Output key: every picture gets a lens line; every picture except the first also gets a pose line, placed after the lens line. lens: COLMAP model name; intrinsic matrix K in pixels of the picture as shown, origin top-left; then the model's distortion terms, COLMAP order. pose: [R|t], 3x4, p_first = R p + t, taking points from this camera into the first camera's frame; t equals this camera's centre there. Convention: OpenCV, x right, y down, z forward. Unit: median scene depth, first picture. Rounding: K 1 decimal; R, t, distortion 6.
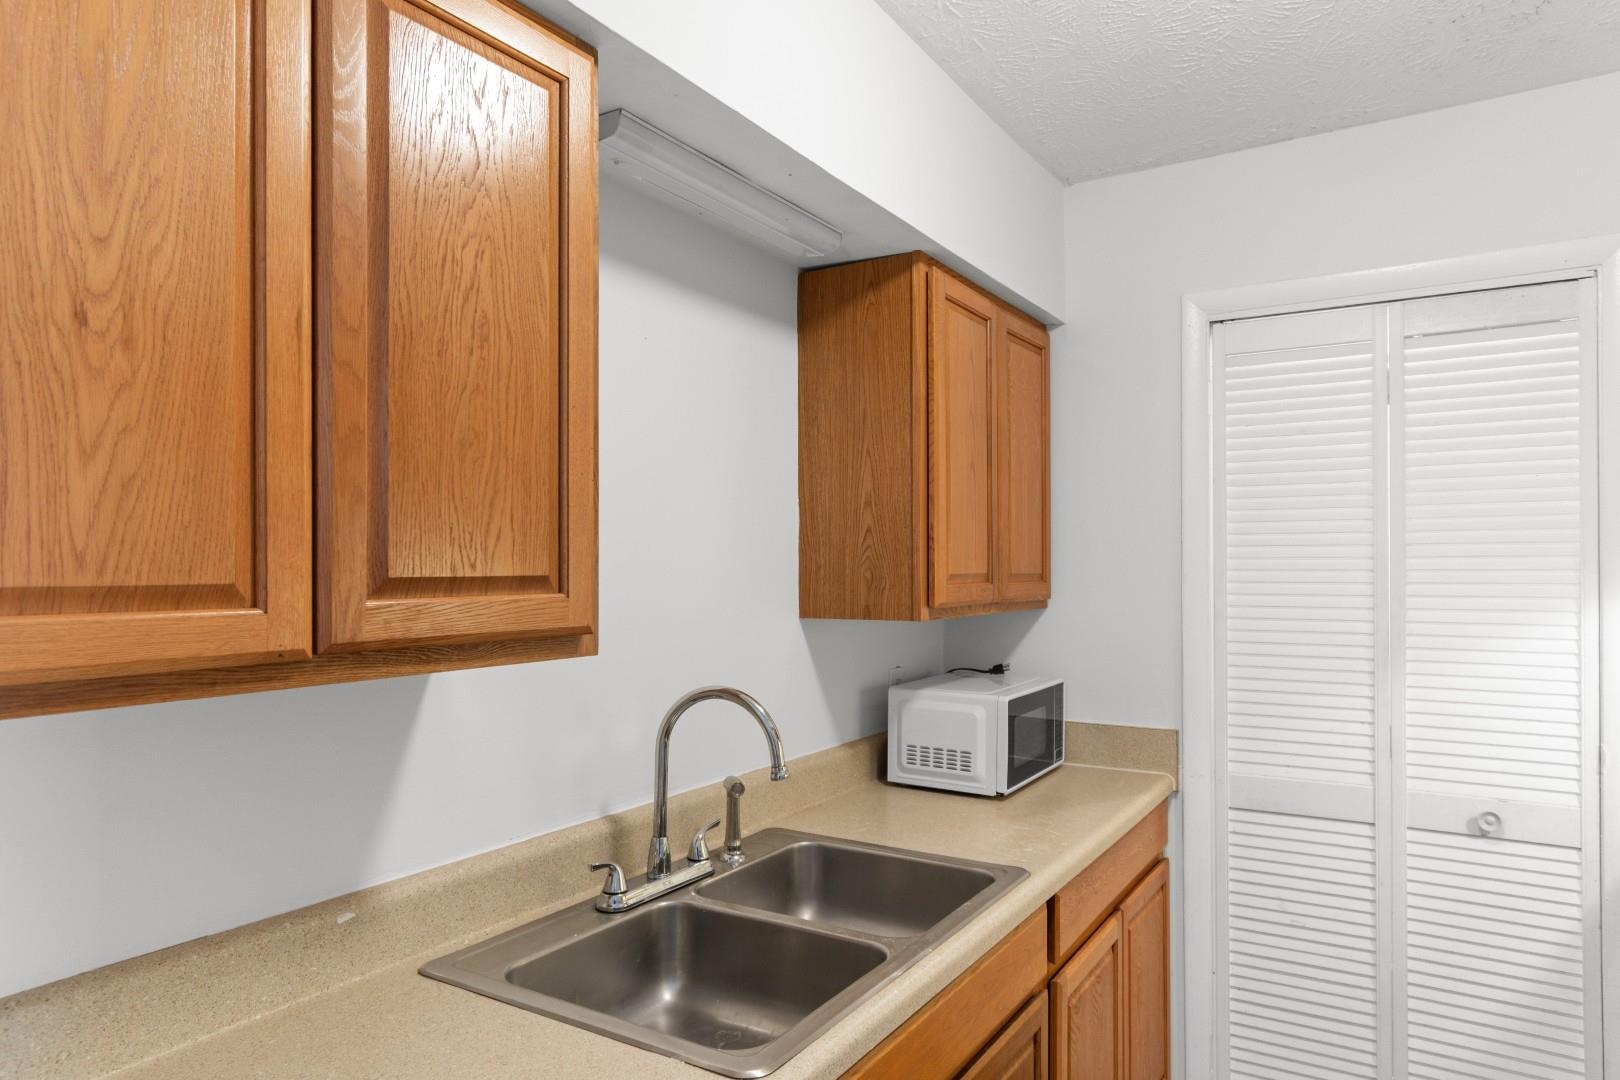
lens RADIAL K [[991.6, 0, 812.1], [0, 991.6, 567.6], [0, 0, 1]] dist [-0.047472, -0.000094]
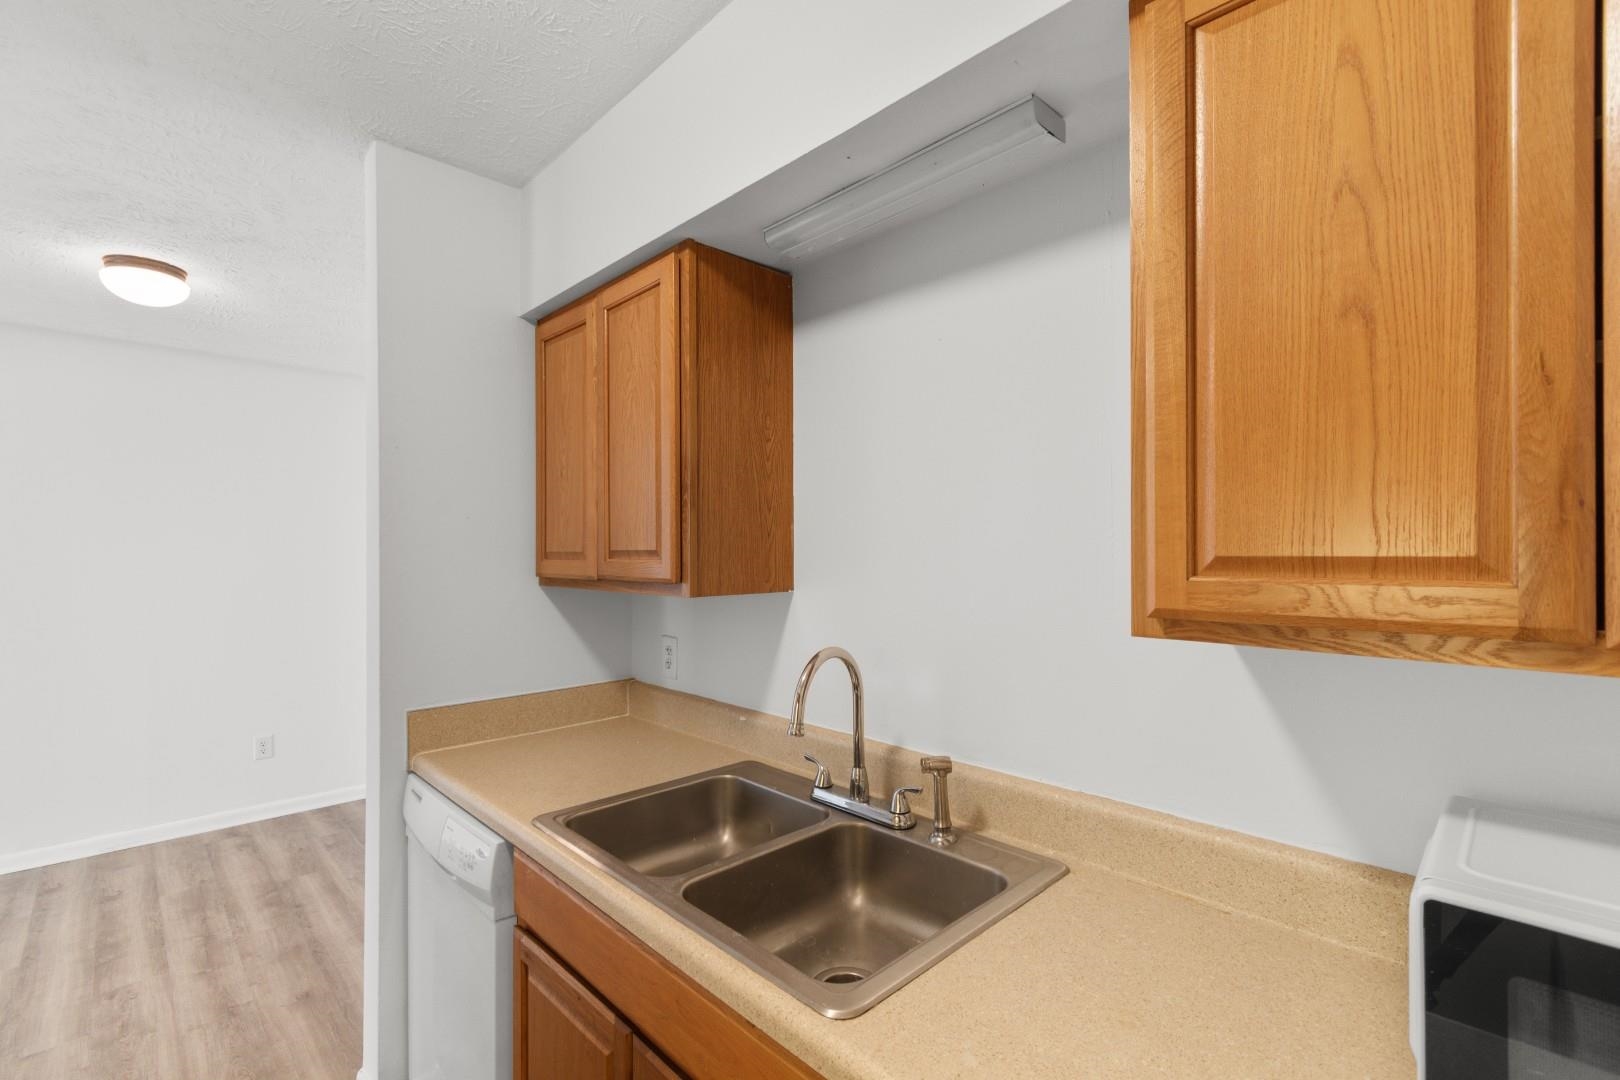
lens RADIAL K [[710.7, 0, 815.9], [0, 710.7, 542.3], [0, 0, 1]] dist [0.001123, -0.000997]
pose [[-0.230442, -0.003769, -0.973079, 0.719398], [-0.001031, 0.999993, -0.003629, -0.000242], [0.973085, 0.000167, -0.230445, 1.164187]]
